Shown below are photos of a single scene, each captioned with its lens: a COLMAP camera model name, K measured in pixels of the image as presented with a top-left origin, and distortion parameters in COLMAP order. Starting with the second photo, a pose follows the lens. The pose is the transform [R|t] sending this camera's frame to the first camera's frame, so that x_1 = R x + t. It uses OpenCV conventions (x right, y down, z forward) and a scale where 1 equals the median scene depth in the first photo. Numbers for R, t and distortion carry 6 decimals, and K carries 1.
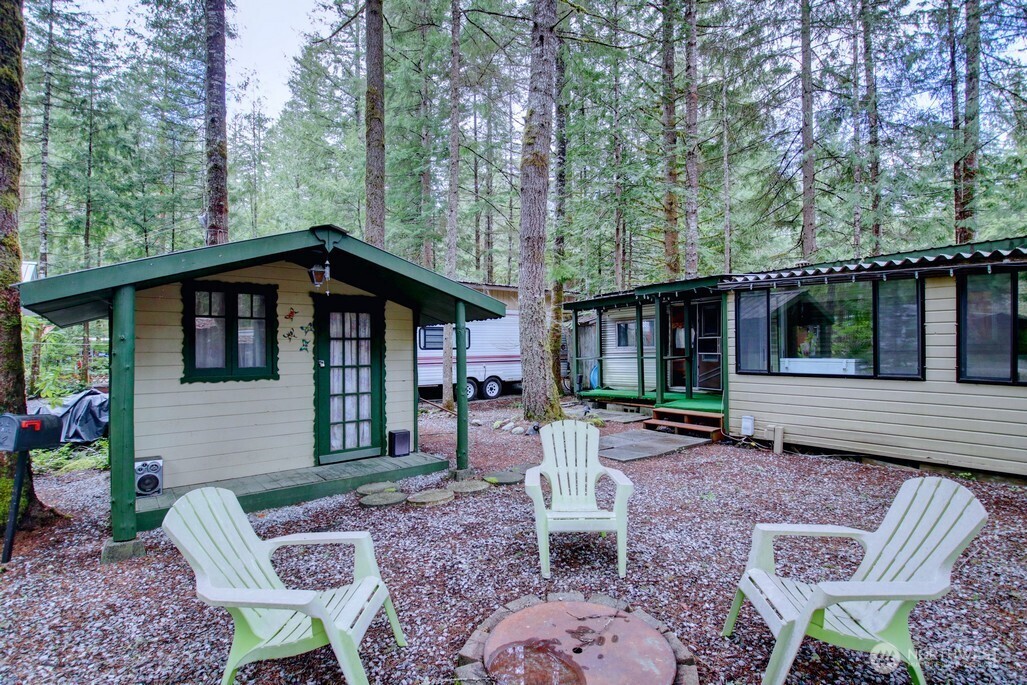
lens RADIAL K [[500.6, 0, 514.6], [0, 500.6, 345.5], [0, 0, 1]] dist [0.017686, -0.030538]
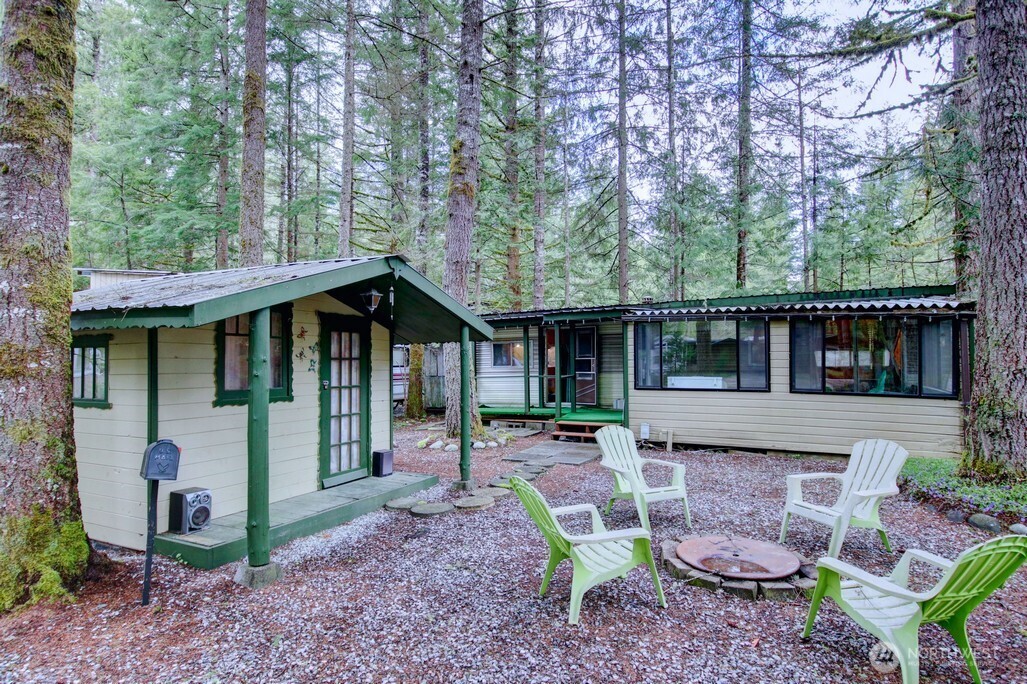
lens RADIAL K [[561.7, 0, 512.0], [0, 561.7, 344.4], [0, 0, 1]] dist [0.036431, -0.048231]
pose [[0.904994, 0.020029, 0.424952, -0.496376], [-0.006343, 0.999415, -0.033595, -0.006531], [-0.425377, 0.027708, 0.904592, -0.142868]]
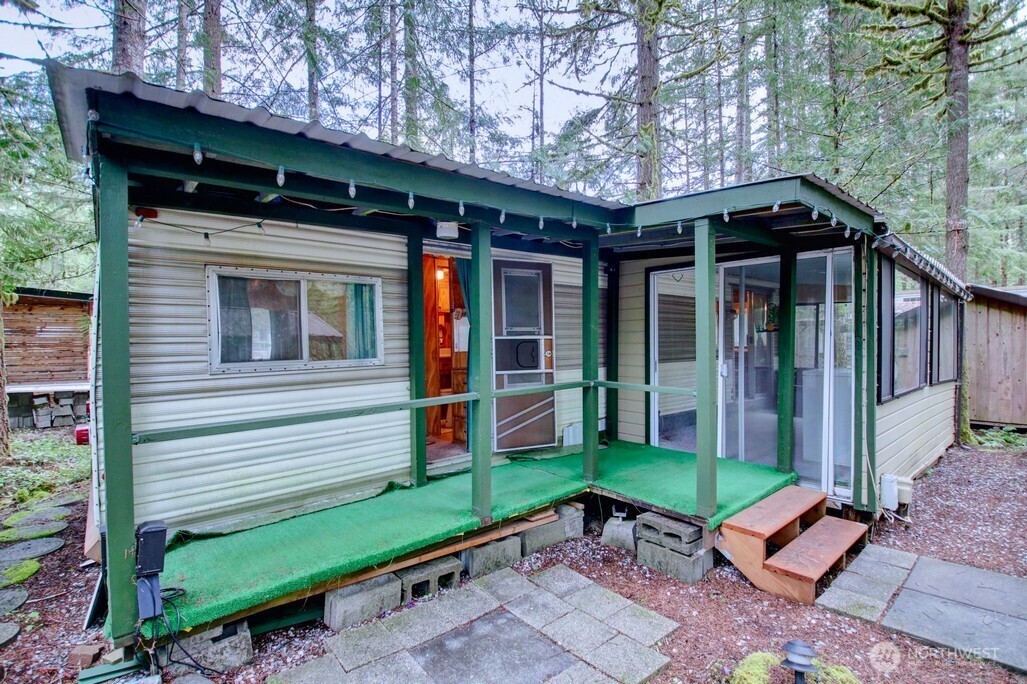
lens RADIAL K [[475.3, 0, 514.4], [0, 475.3, 349.5], [0, 0, 1]] dist [0.018538, -0.026989]
pose [[-0.017732, 0.000482, 0.999843, -0.084131], [0.006822, 0.999977, -0.000361, -0.007488], [-0.999820, 0.006814, -0.017735, 1.665893]]
